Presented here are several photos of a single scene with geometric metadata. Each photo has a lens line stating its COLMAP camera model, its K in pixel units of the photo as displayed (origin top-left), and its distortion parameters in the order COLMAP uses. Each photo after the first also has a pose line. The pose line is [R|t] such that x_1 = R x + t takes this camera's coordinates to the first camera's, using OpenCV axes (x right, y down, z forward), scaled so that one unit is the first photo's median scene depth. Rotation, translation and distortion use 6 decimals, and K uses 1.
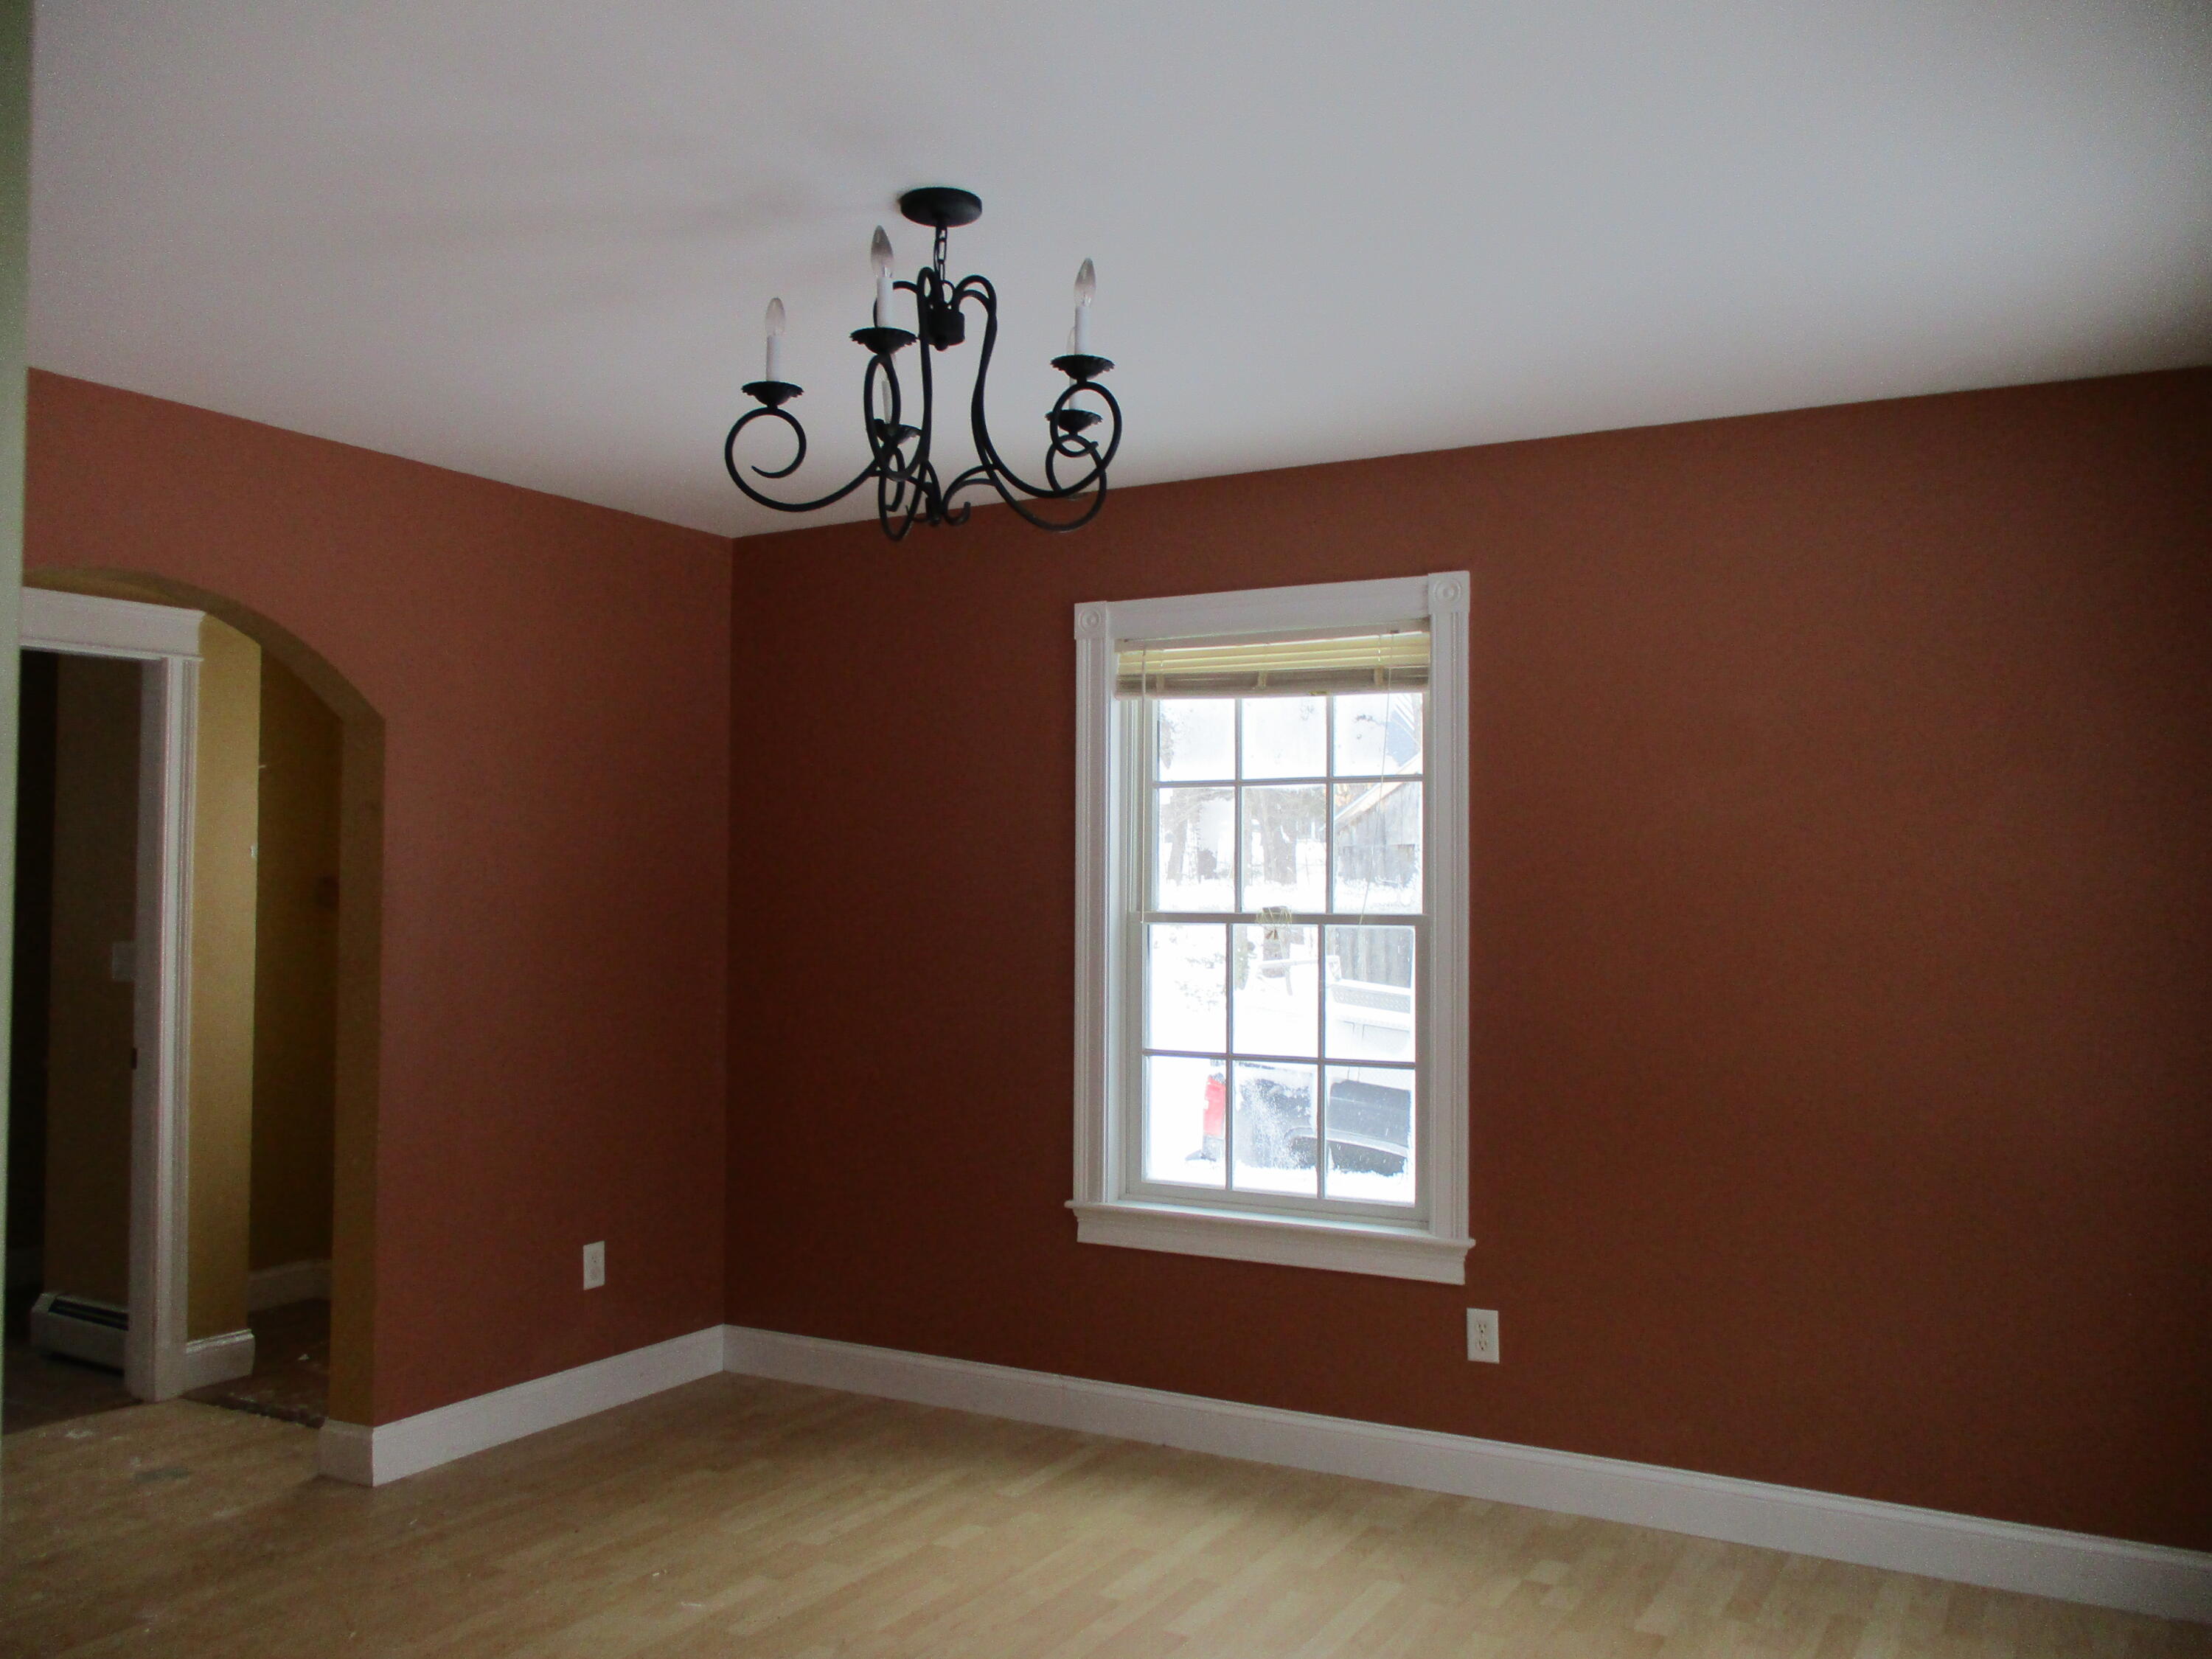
lens RADIAL K [[1896.8, 0, 1095.5], [0, 1896.8, 857.3], [0, 0, 1]] dist [-0.008141, -0.003717]
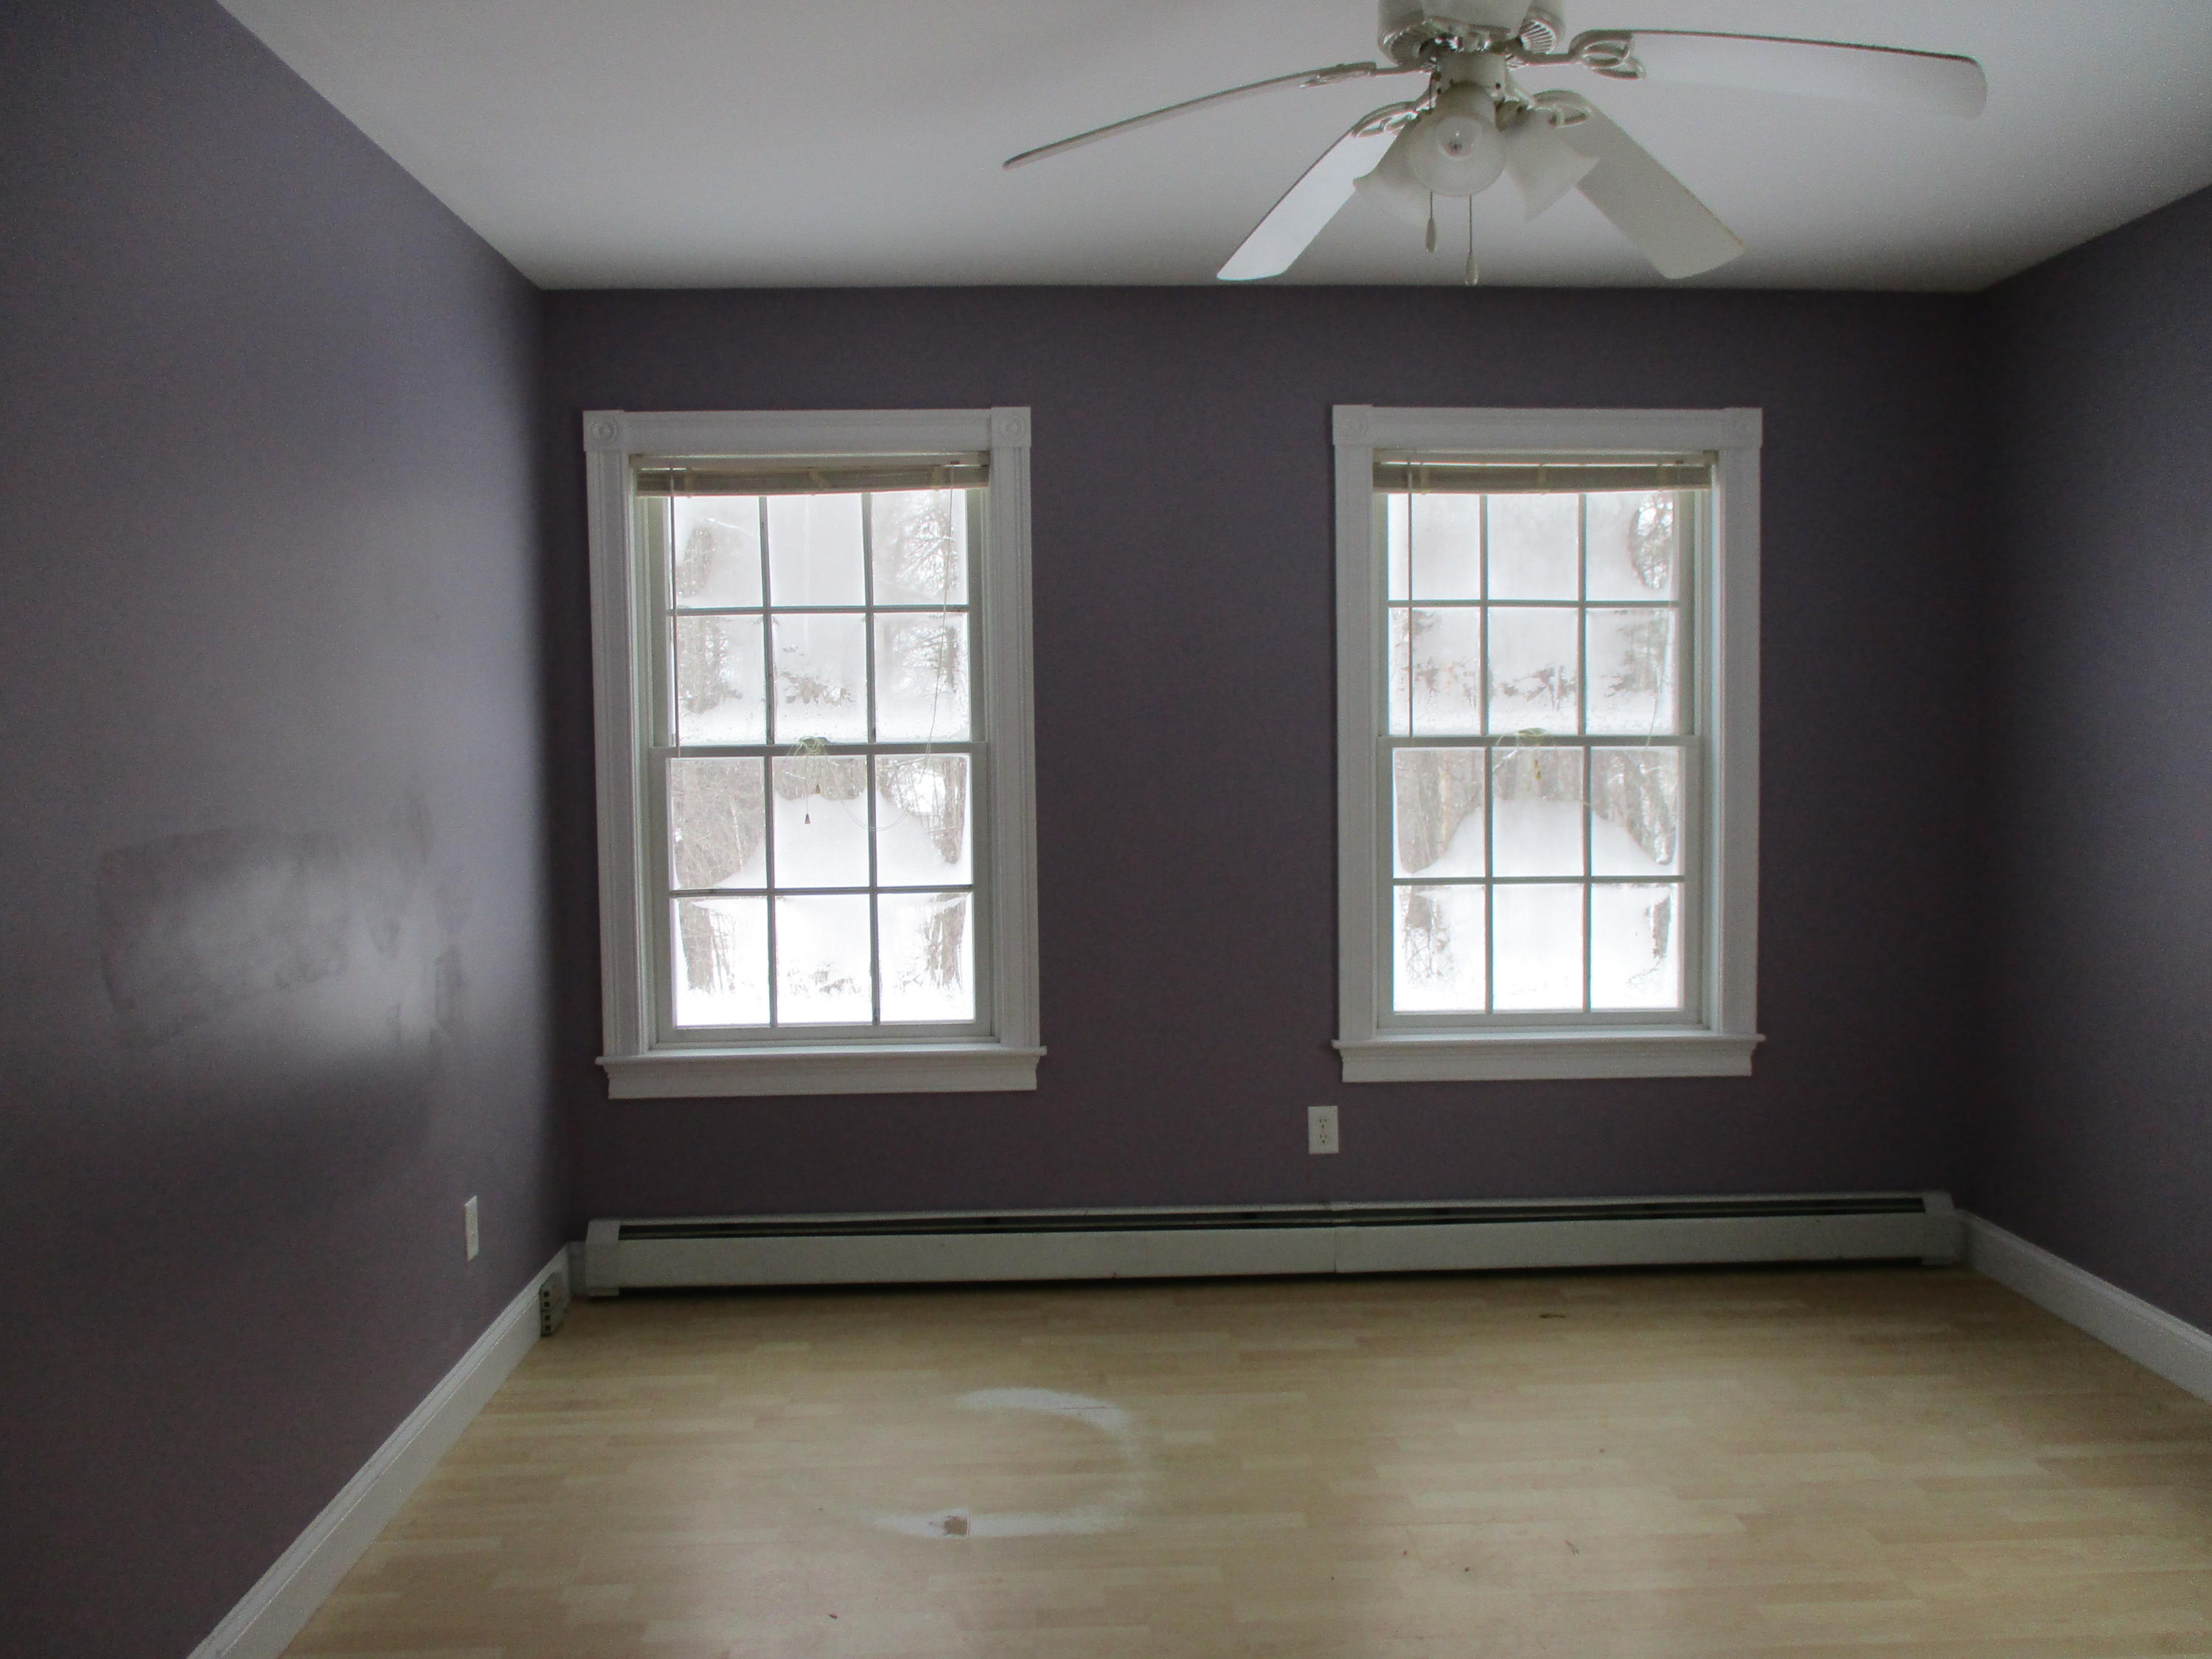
lens RADIAL K [[1704.9, 0, 1106.0], [0, 1704.9, 829.5], [0, 0, 1]] dist [-0.002386, 0.001685]
pose [[0.848740, -0.049706, 0.526469, -0.240796], [0.009386, 0.996832, 0.078983, 0.004638], [-0.528727, -0.062094, 0.846517, 0.161571]]
